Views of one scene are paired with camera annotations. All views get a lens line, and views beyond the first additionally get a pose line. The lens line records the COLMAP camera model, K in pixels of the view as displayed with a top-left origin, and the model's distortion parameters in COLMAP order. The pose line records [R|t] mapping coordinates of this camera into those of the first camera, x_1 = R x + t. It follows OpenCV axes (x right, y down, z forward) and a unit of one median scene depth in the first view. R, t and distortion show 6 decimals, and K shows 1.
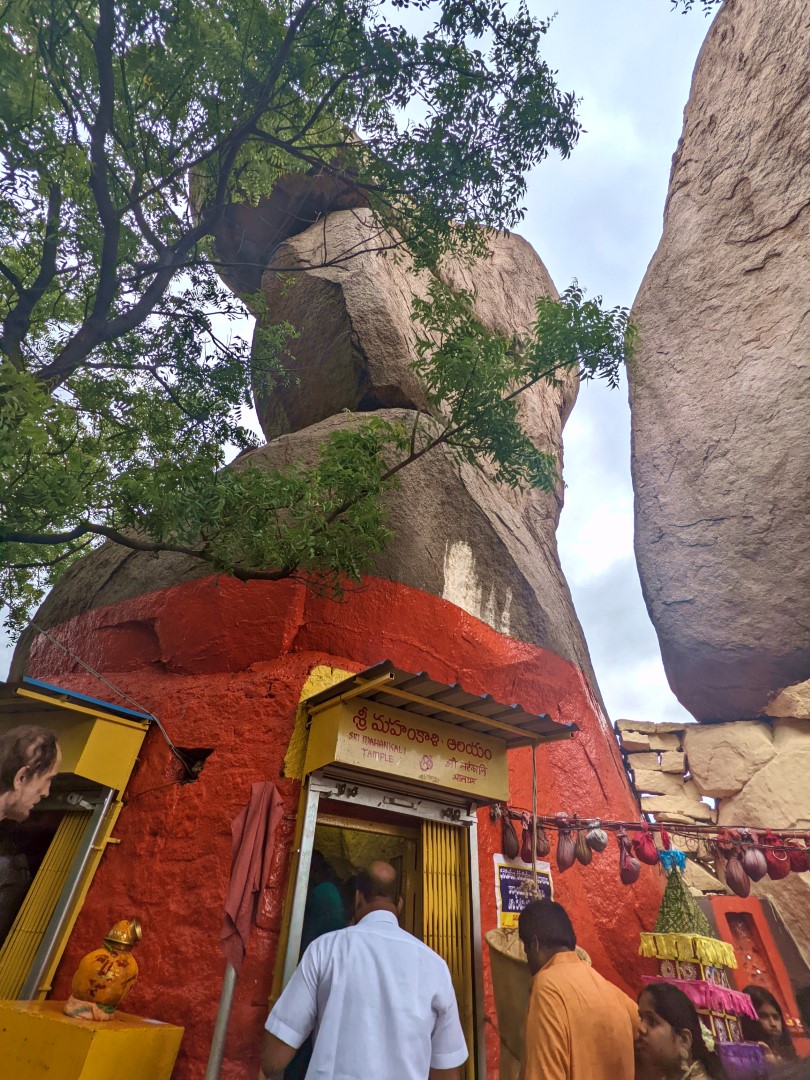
lens RADIAL K [[509.6, 0, 389.1], [0, 509.6, 538.7], [0, 0, 1]] dist [-0.002753, 0.003949]
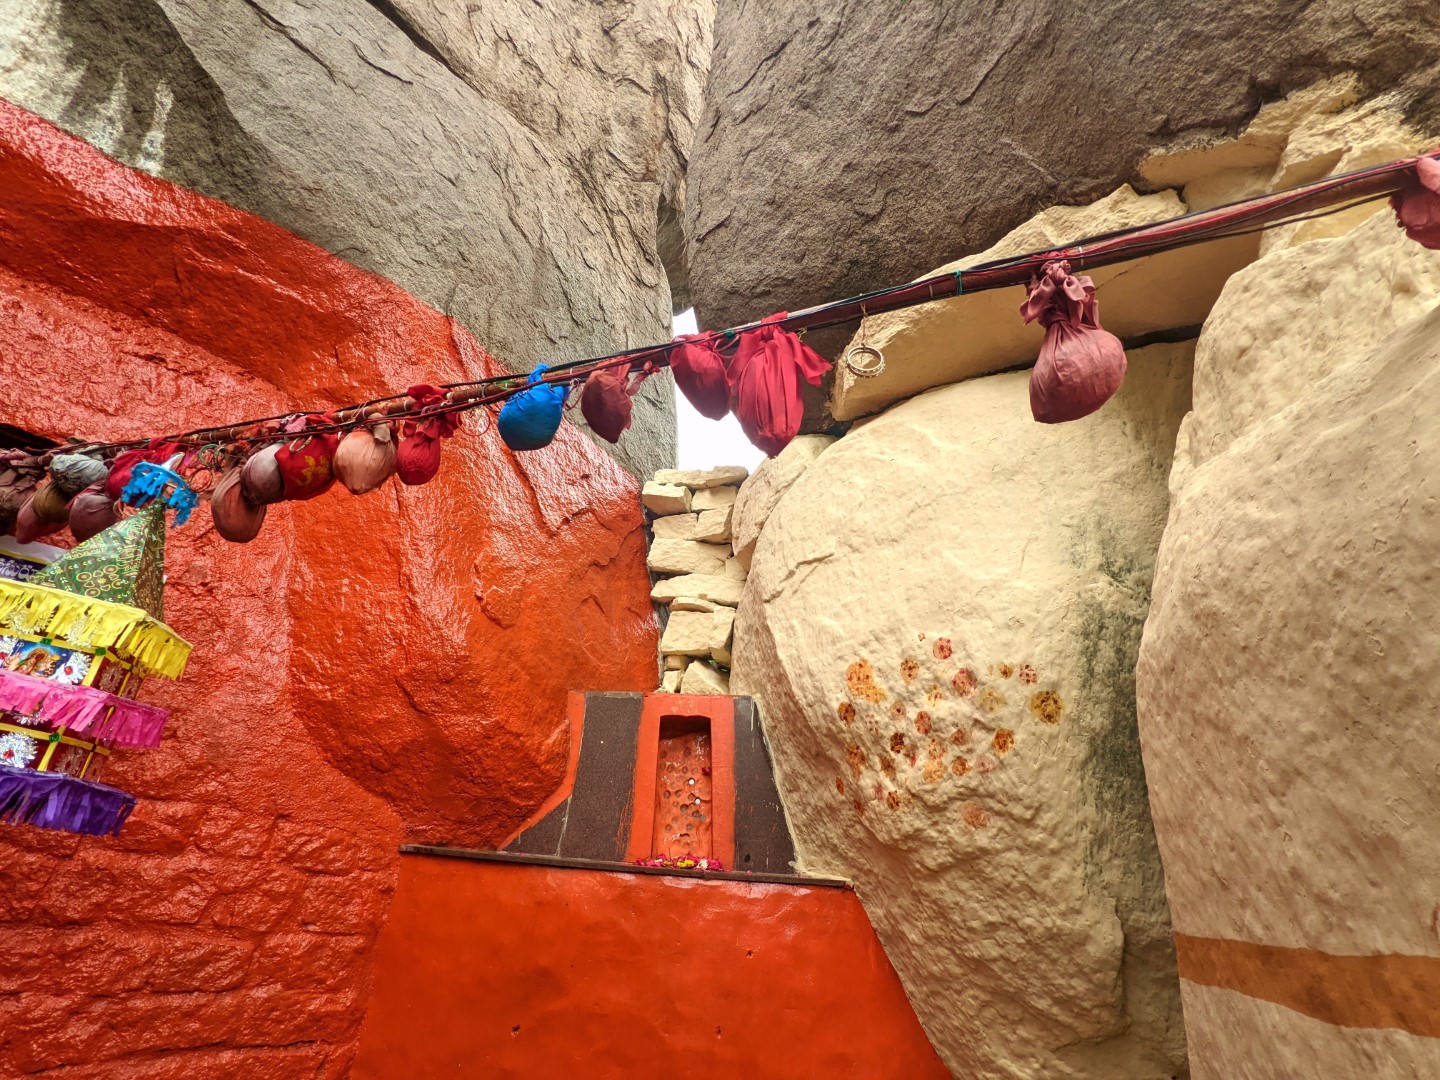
lens RADIAL K [[679.5, 0, 698.9], [0, 679.5, 541.5], [0, 0, 1]] dist [-0.002753, 0.003949]
pose [[0.998829, -0.003442, -0.048261, 0.800524], [0.012841, 0.980552, 0.195839, 0.419836], [0.046649, -0.196229, 0.979448, 0.307462]]
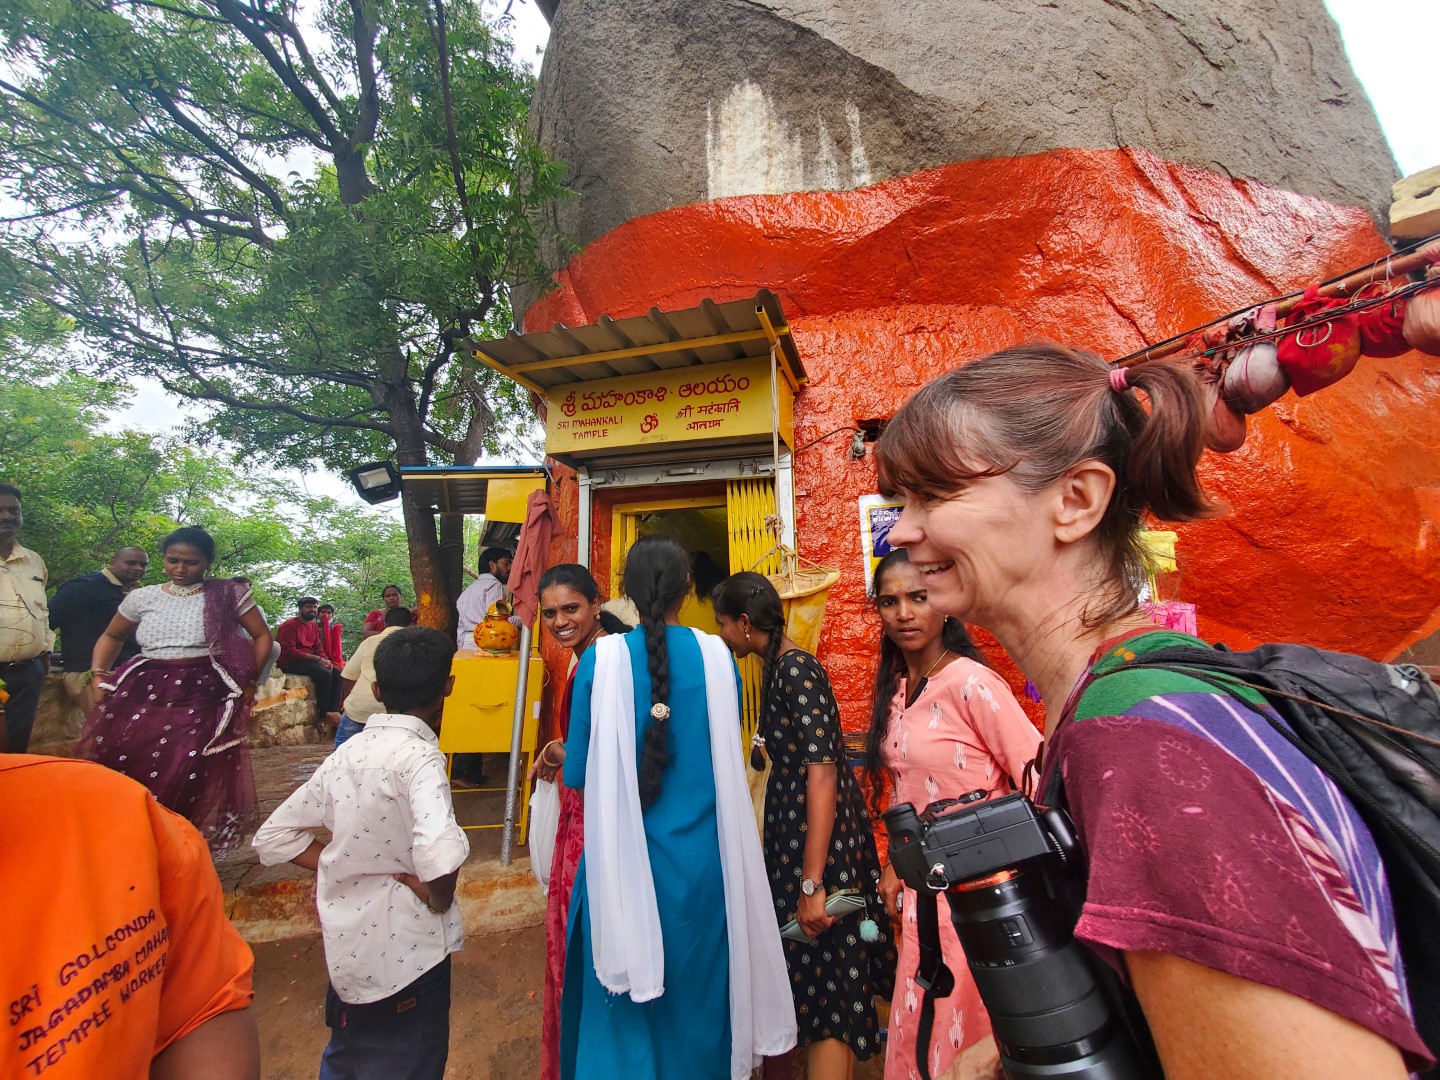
lens RADIAL K [[569.5, 0, 719.9], [0, 569.5, 536.9], [0, 0, 1]] dist [-0.003483, -0.000183]
pose [[0.656757, -0.183534, -0.731427, 0.537244], [0.498628, 0.833324, 0.238622, 0.290455], [0.565721, -0.521427, 0.638807, 0.253544]]
